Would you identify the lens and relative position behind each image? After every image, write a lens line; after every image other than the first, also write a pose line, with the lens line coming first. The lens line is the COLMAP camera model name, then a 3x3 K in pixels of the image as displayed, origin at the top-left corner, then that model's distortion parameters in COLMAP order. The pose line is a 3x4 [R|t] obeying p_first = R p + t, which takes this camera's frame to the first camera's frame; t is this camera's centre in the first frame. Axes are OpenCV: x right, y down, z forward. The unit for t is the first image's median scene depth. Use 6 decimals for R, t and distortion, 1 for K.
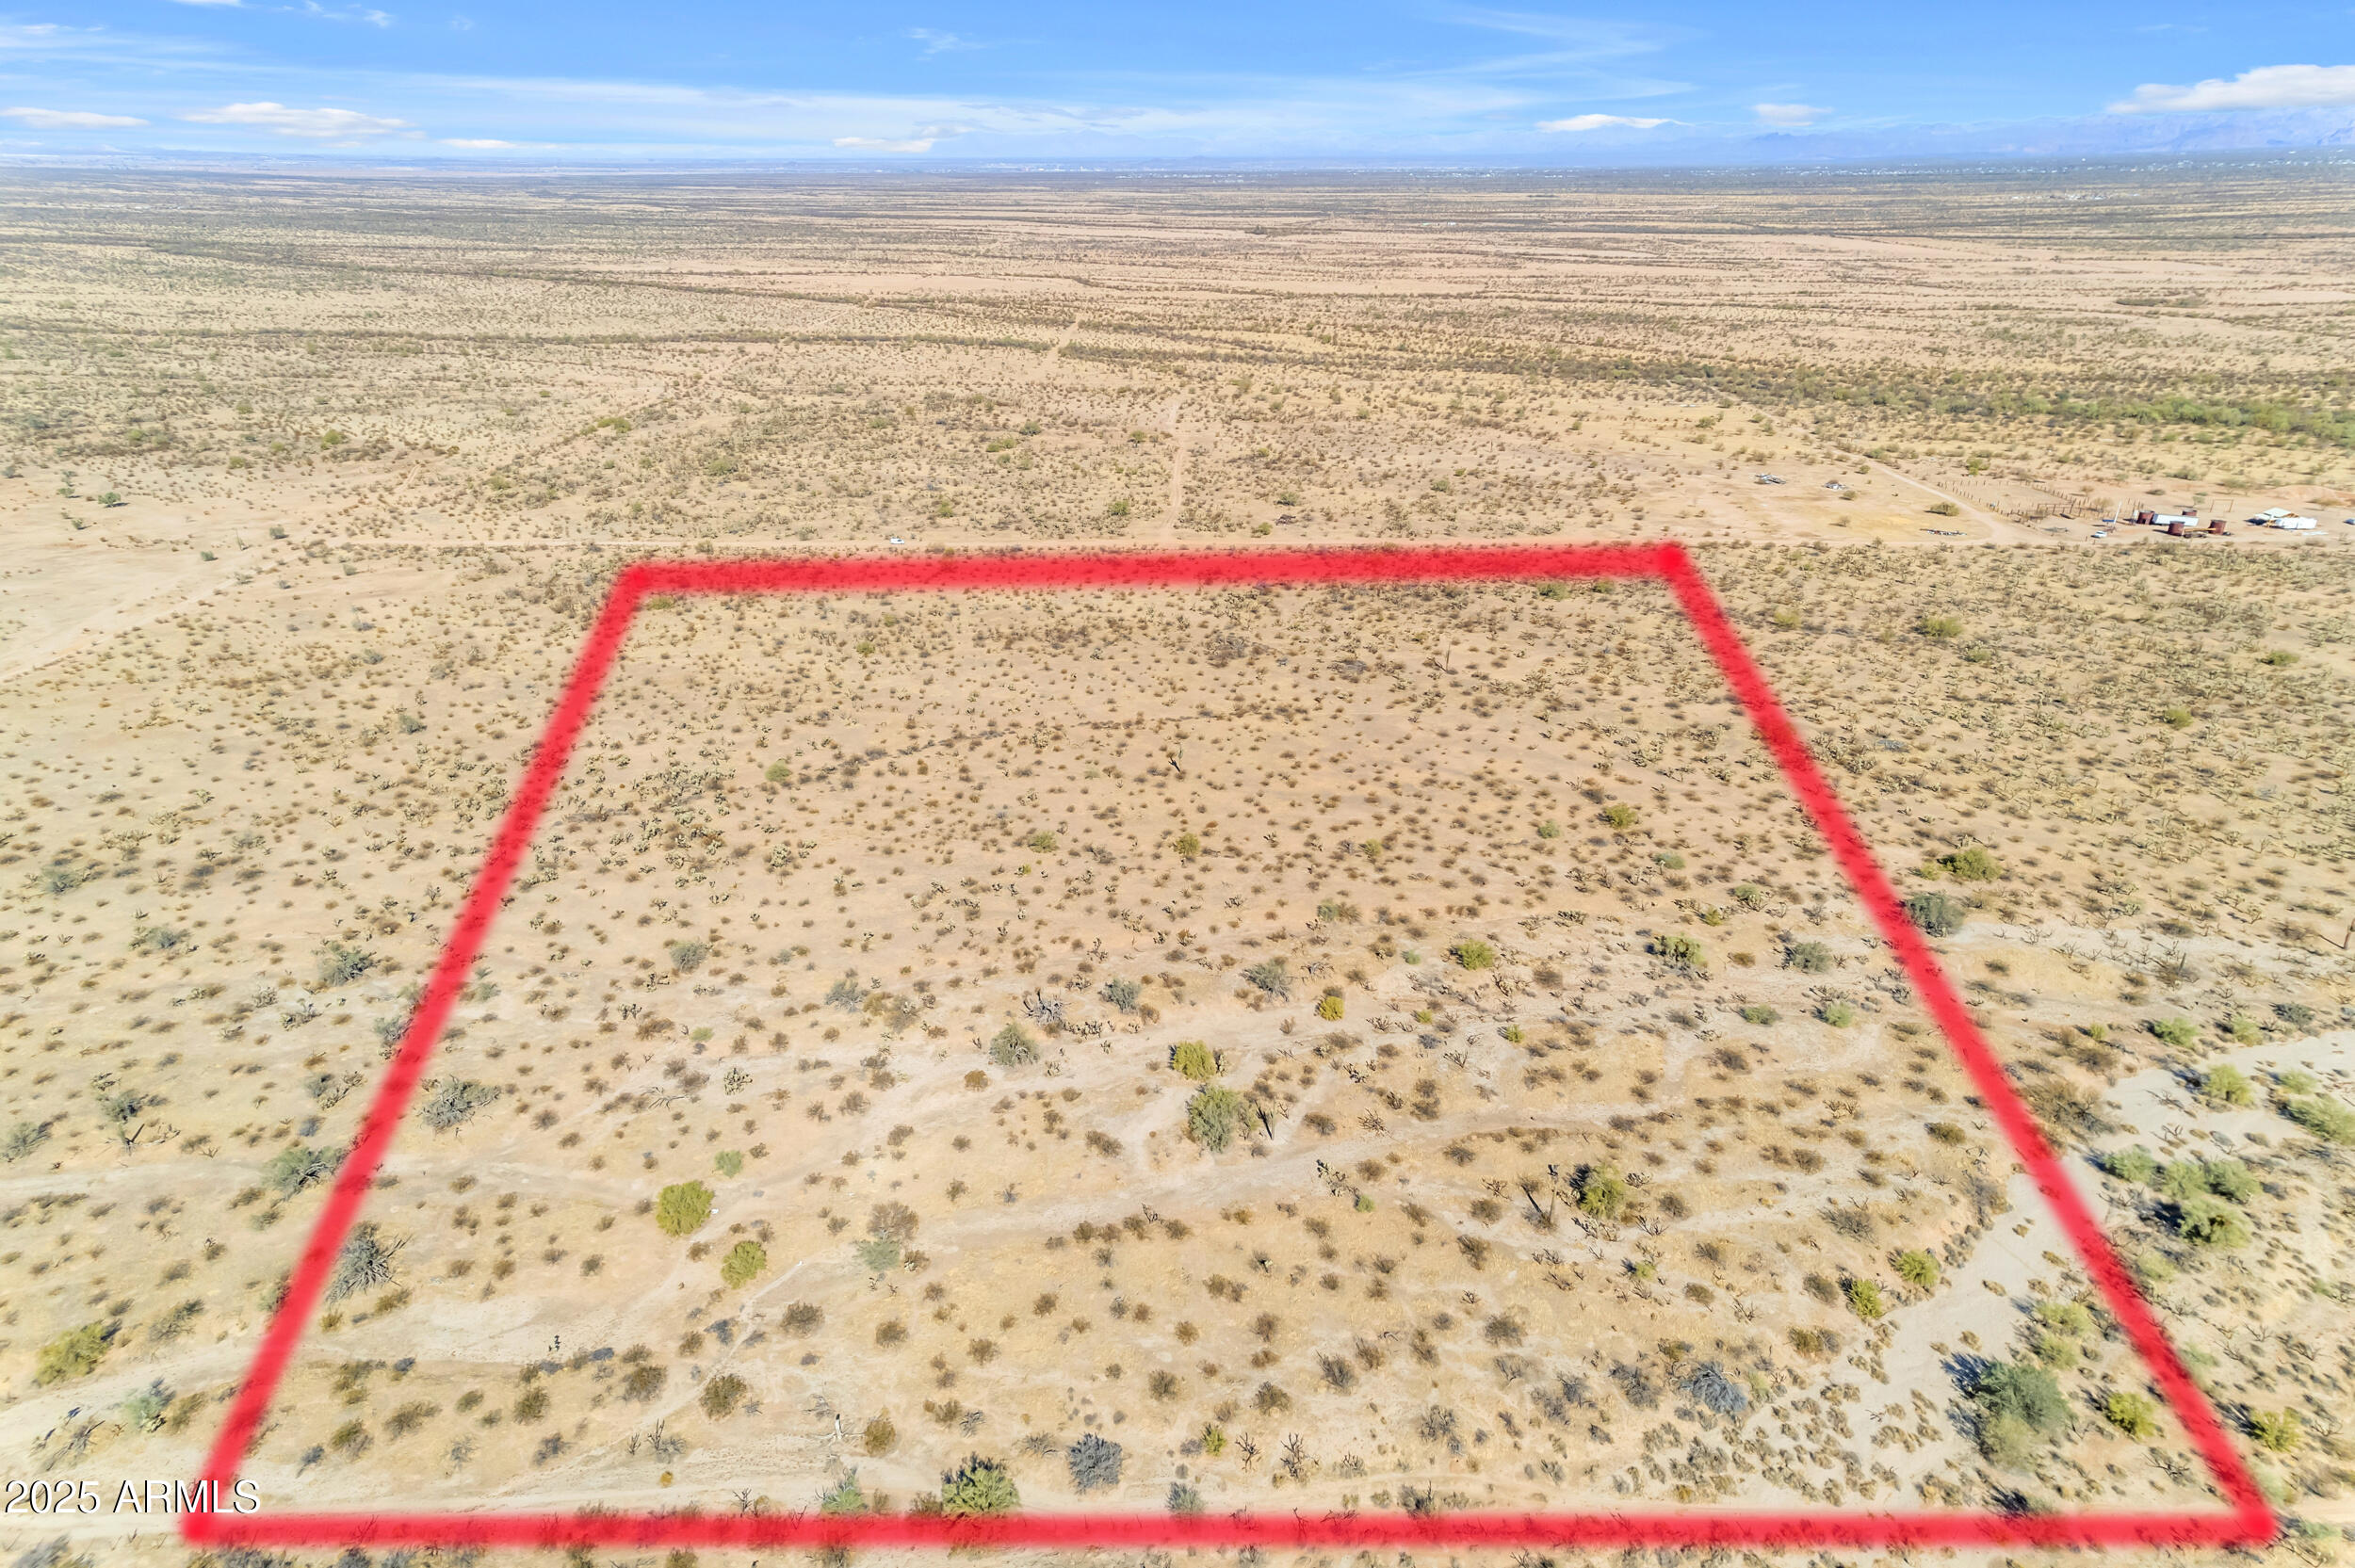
lens RADIAL K [[1484.6, 0, 1181.6], [0, 1484.6, 787.2], [0, 0, 1]] dist [0.017083, 0.002509]
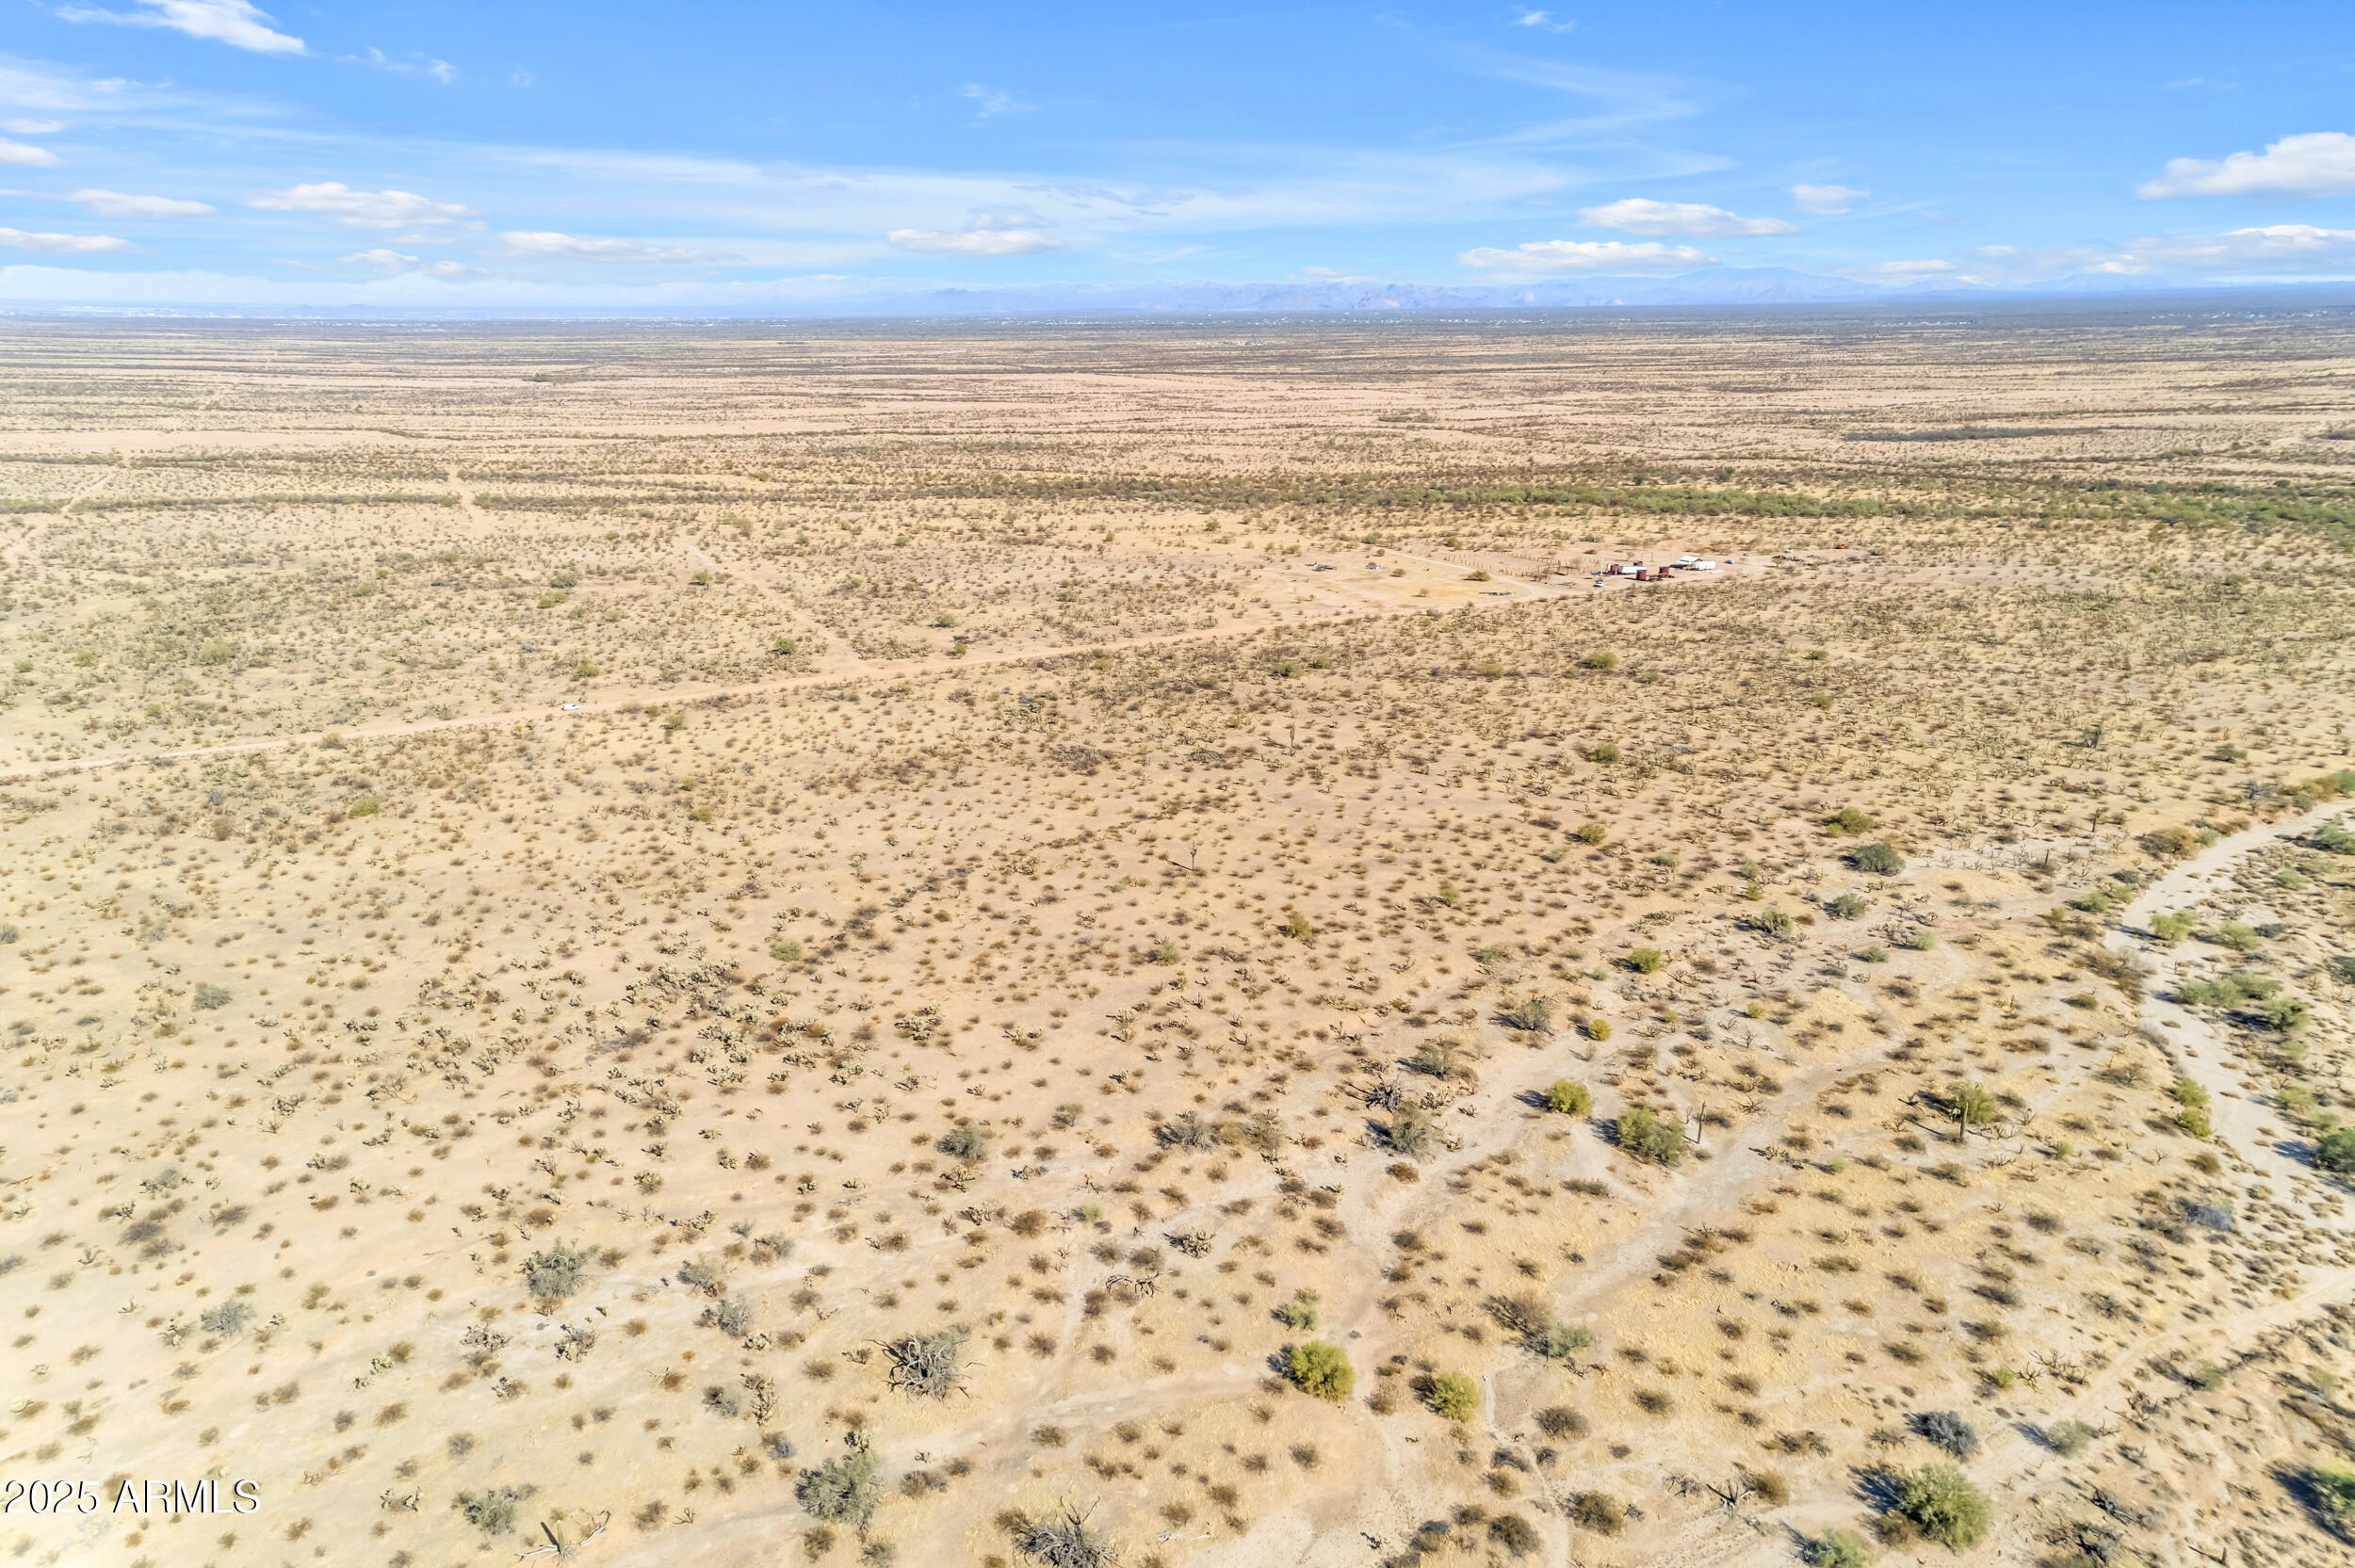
lens RADIAL K [[1495.2, 0, 1177.5], [0, 1495.2, 784.0], [0, 0, 1]] dist [-0.013712, 0.058813]
pose [[0.876232, -0.144715, 0.459647, -0.707585], [0.186840, 0.981254, -0.047237, -0.033506], [-0.444195, 0.127271, 0.886844, 0.182032]]
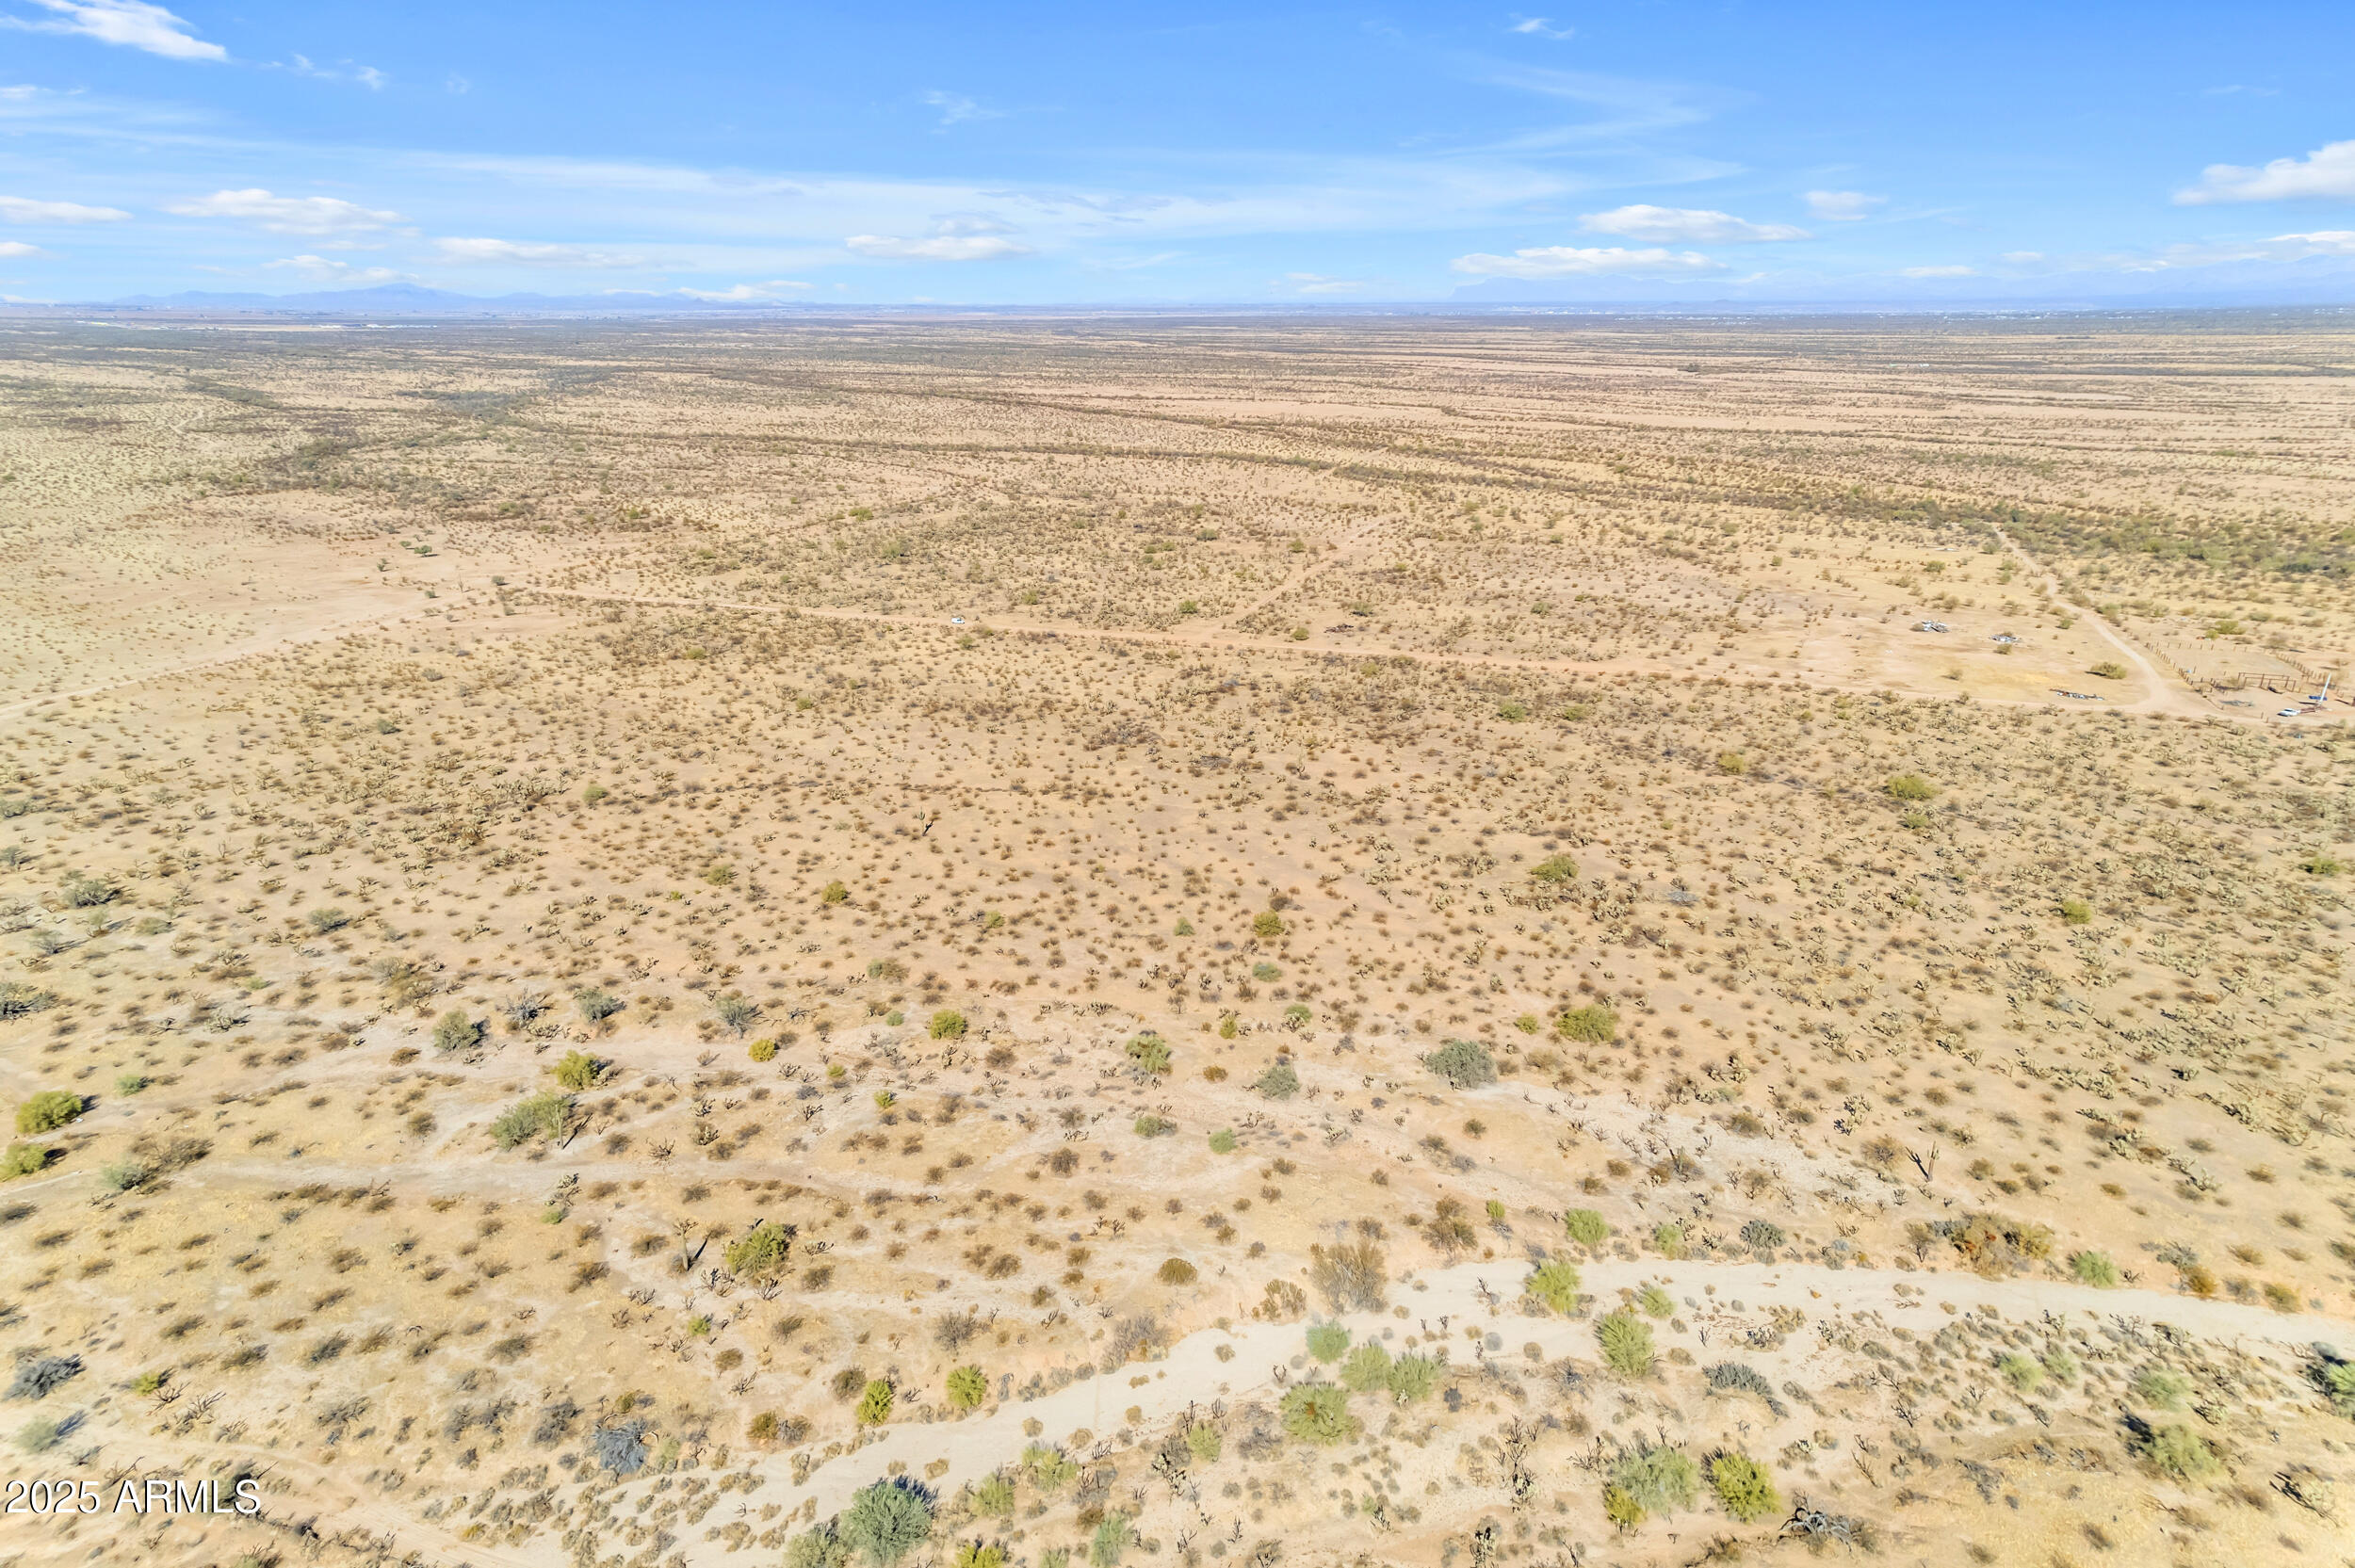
lens RADIAL K [[1508.7, 0, 1186.7], [0, 1508.7, 755.2], [0, 0, 1]] dist [-0.003269, 0.058056]
pose [[0.945857, 0.094992, -0.310374, 0.751075], [-0.128216, 0.987797, -0.088414, 0.006887], [0.298188, 0.123422, 0.946494, 0.109495]]
